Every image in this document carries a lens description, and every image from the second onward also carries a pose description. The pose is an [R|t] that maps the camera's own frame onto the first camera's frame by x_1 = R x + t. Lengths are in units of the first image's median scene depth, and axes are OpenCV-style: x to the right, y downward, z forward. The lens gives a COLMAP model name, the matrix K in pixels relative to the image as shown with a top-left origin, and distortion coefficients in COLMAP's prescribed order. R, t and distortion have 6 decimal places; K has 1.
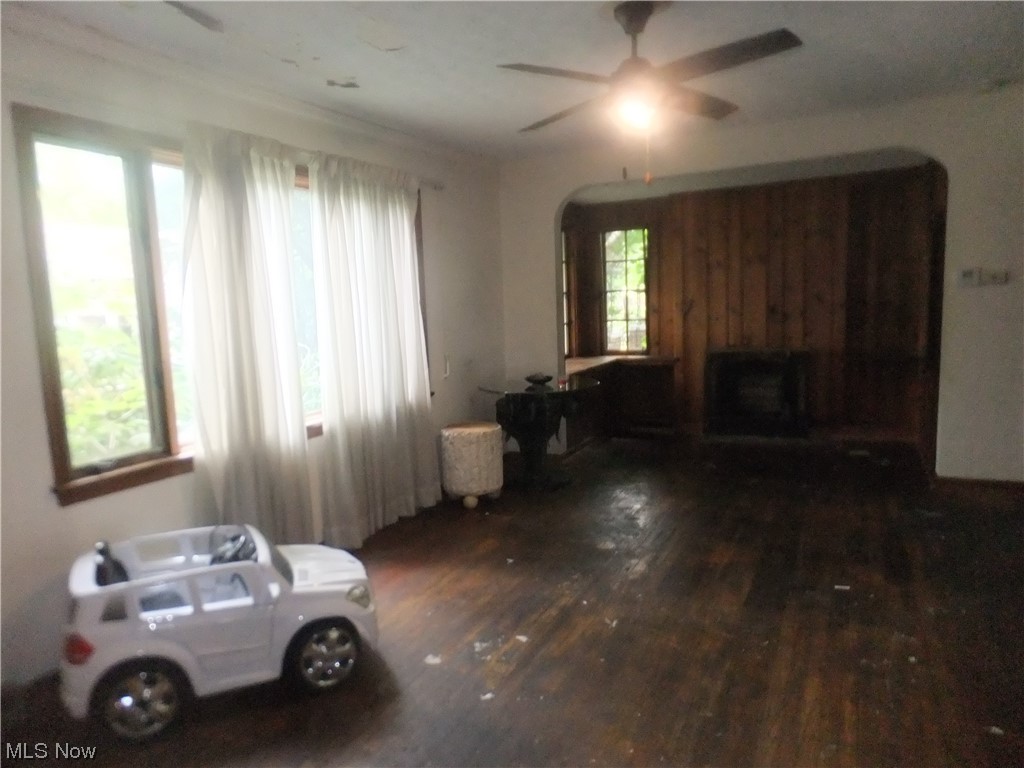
lens RADIAL K [[702.7, 0, 512.0], [0, 702.7, 384.0], [0, 0, 1]] dist [-0.004268, -0.001680]
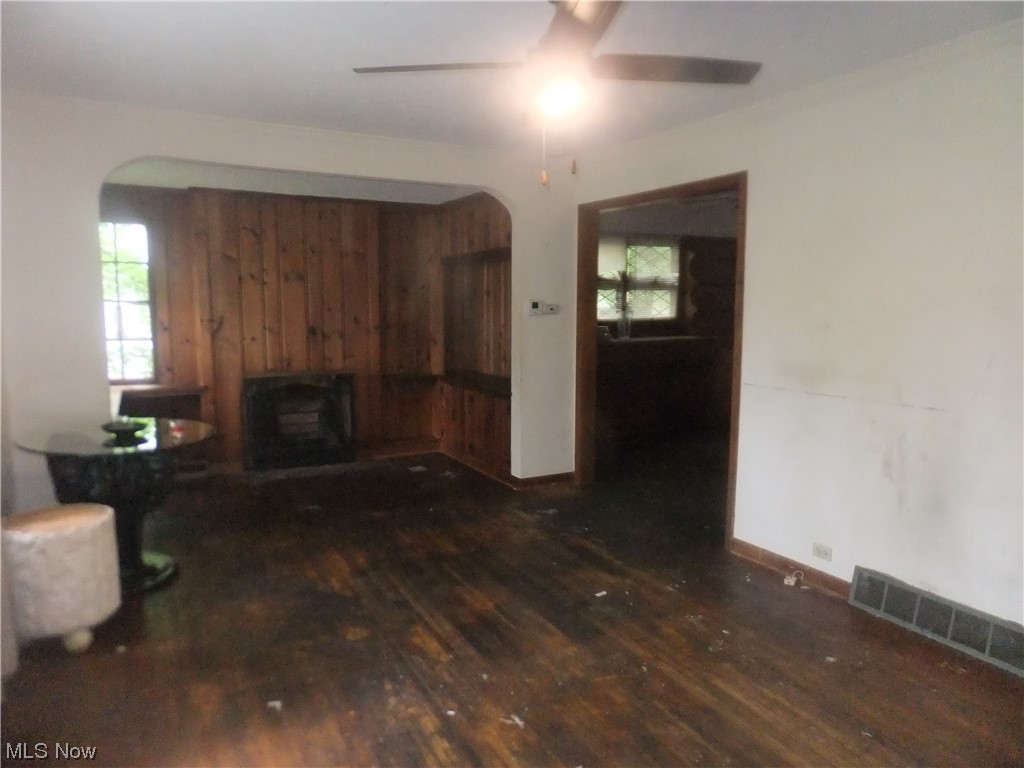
lens RADIAL K [[684.3, 0, 512.0], [0, 684.3, 384.0], [0, 0, 1]] dist [-0.034059, -0.001401]
pose [[0.561941, -0.043064, 0.826055, -0.238497], [0.063900, 0.997920, 0.008554, -0.025104], [-0.824705, 0.047978, 0.563524, 0.270324]]
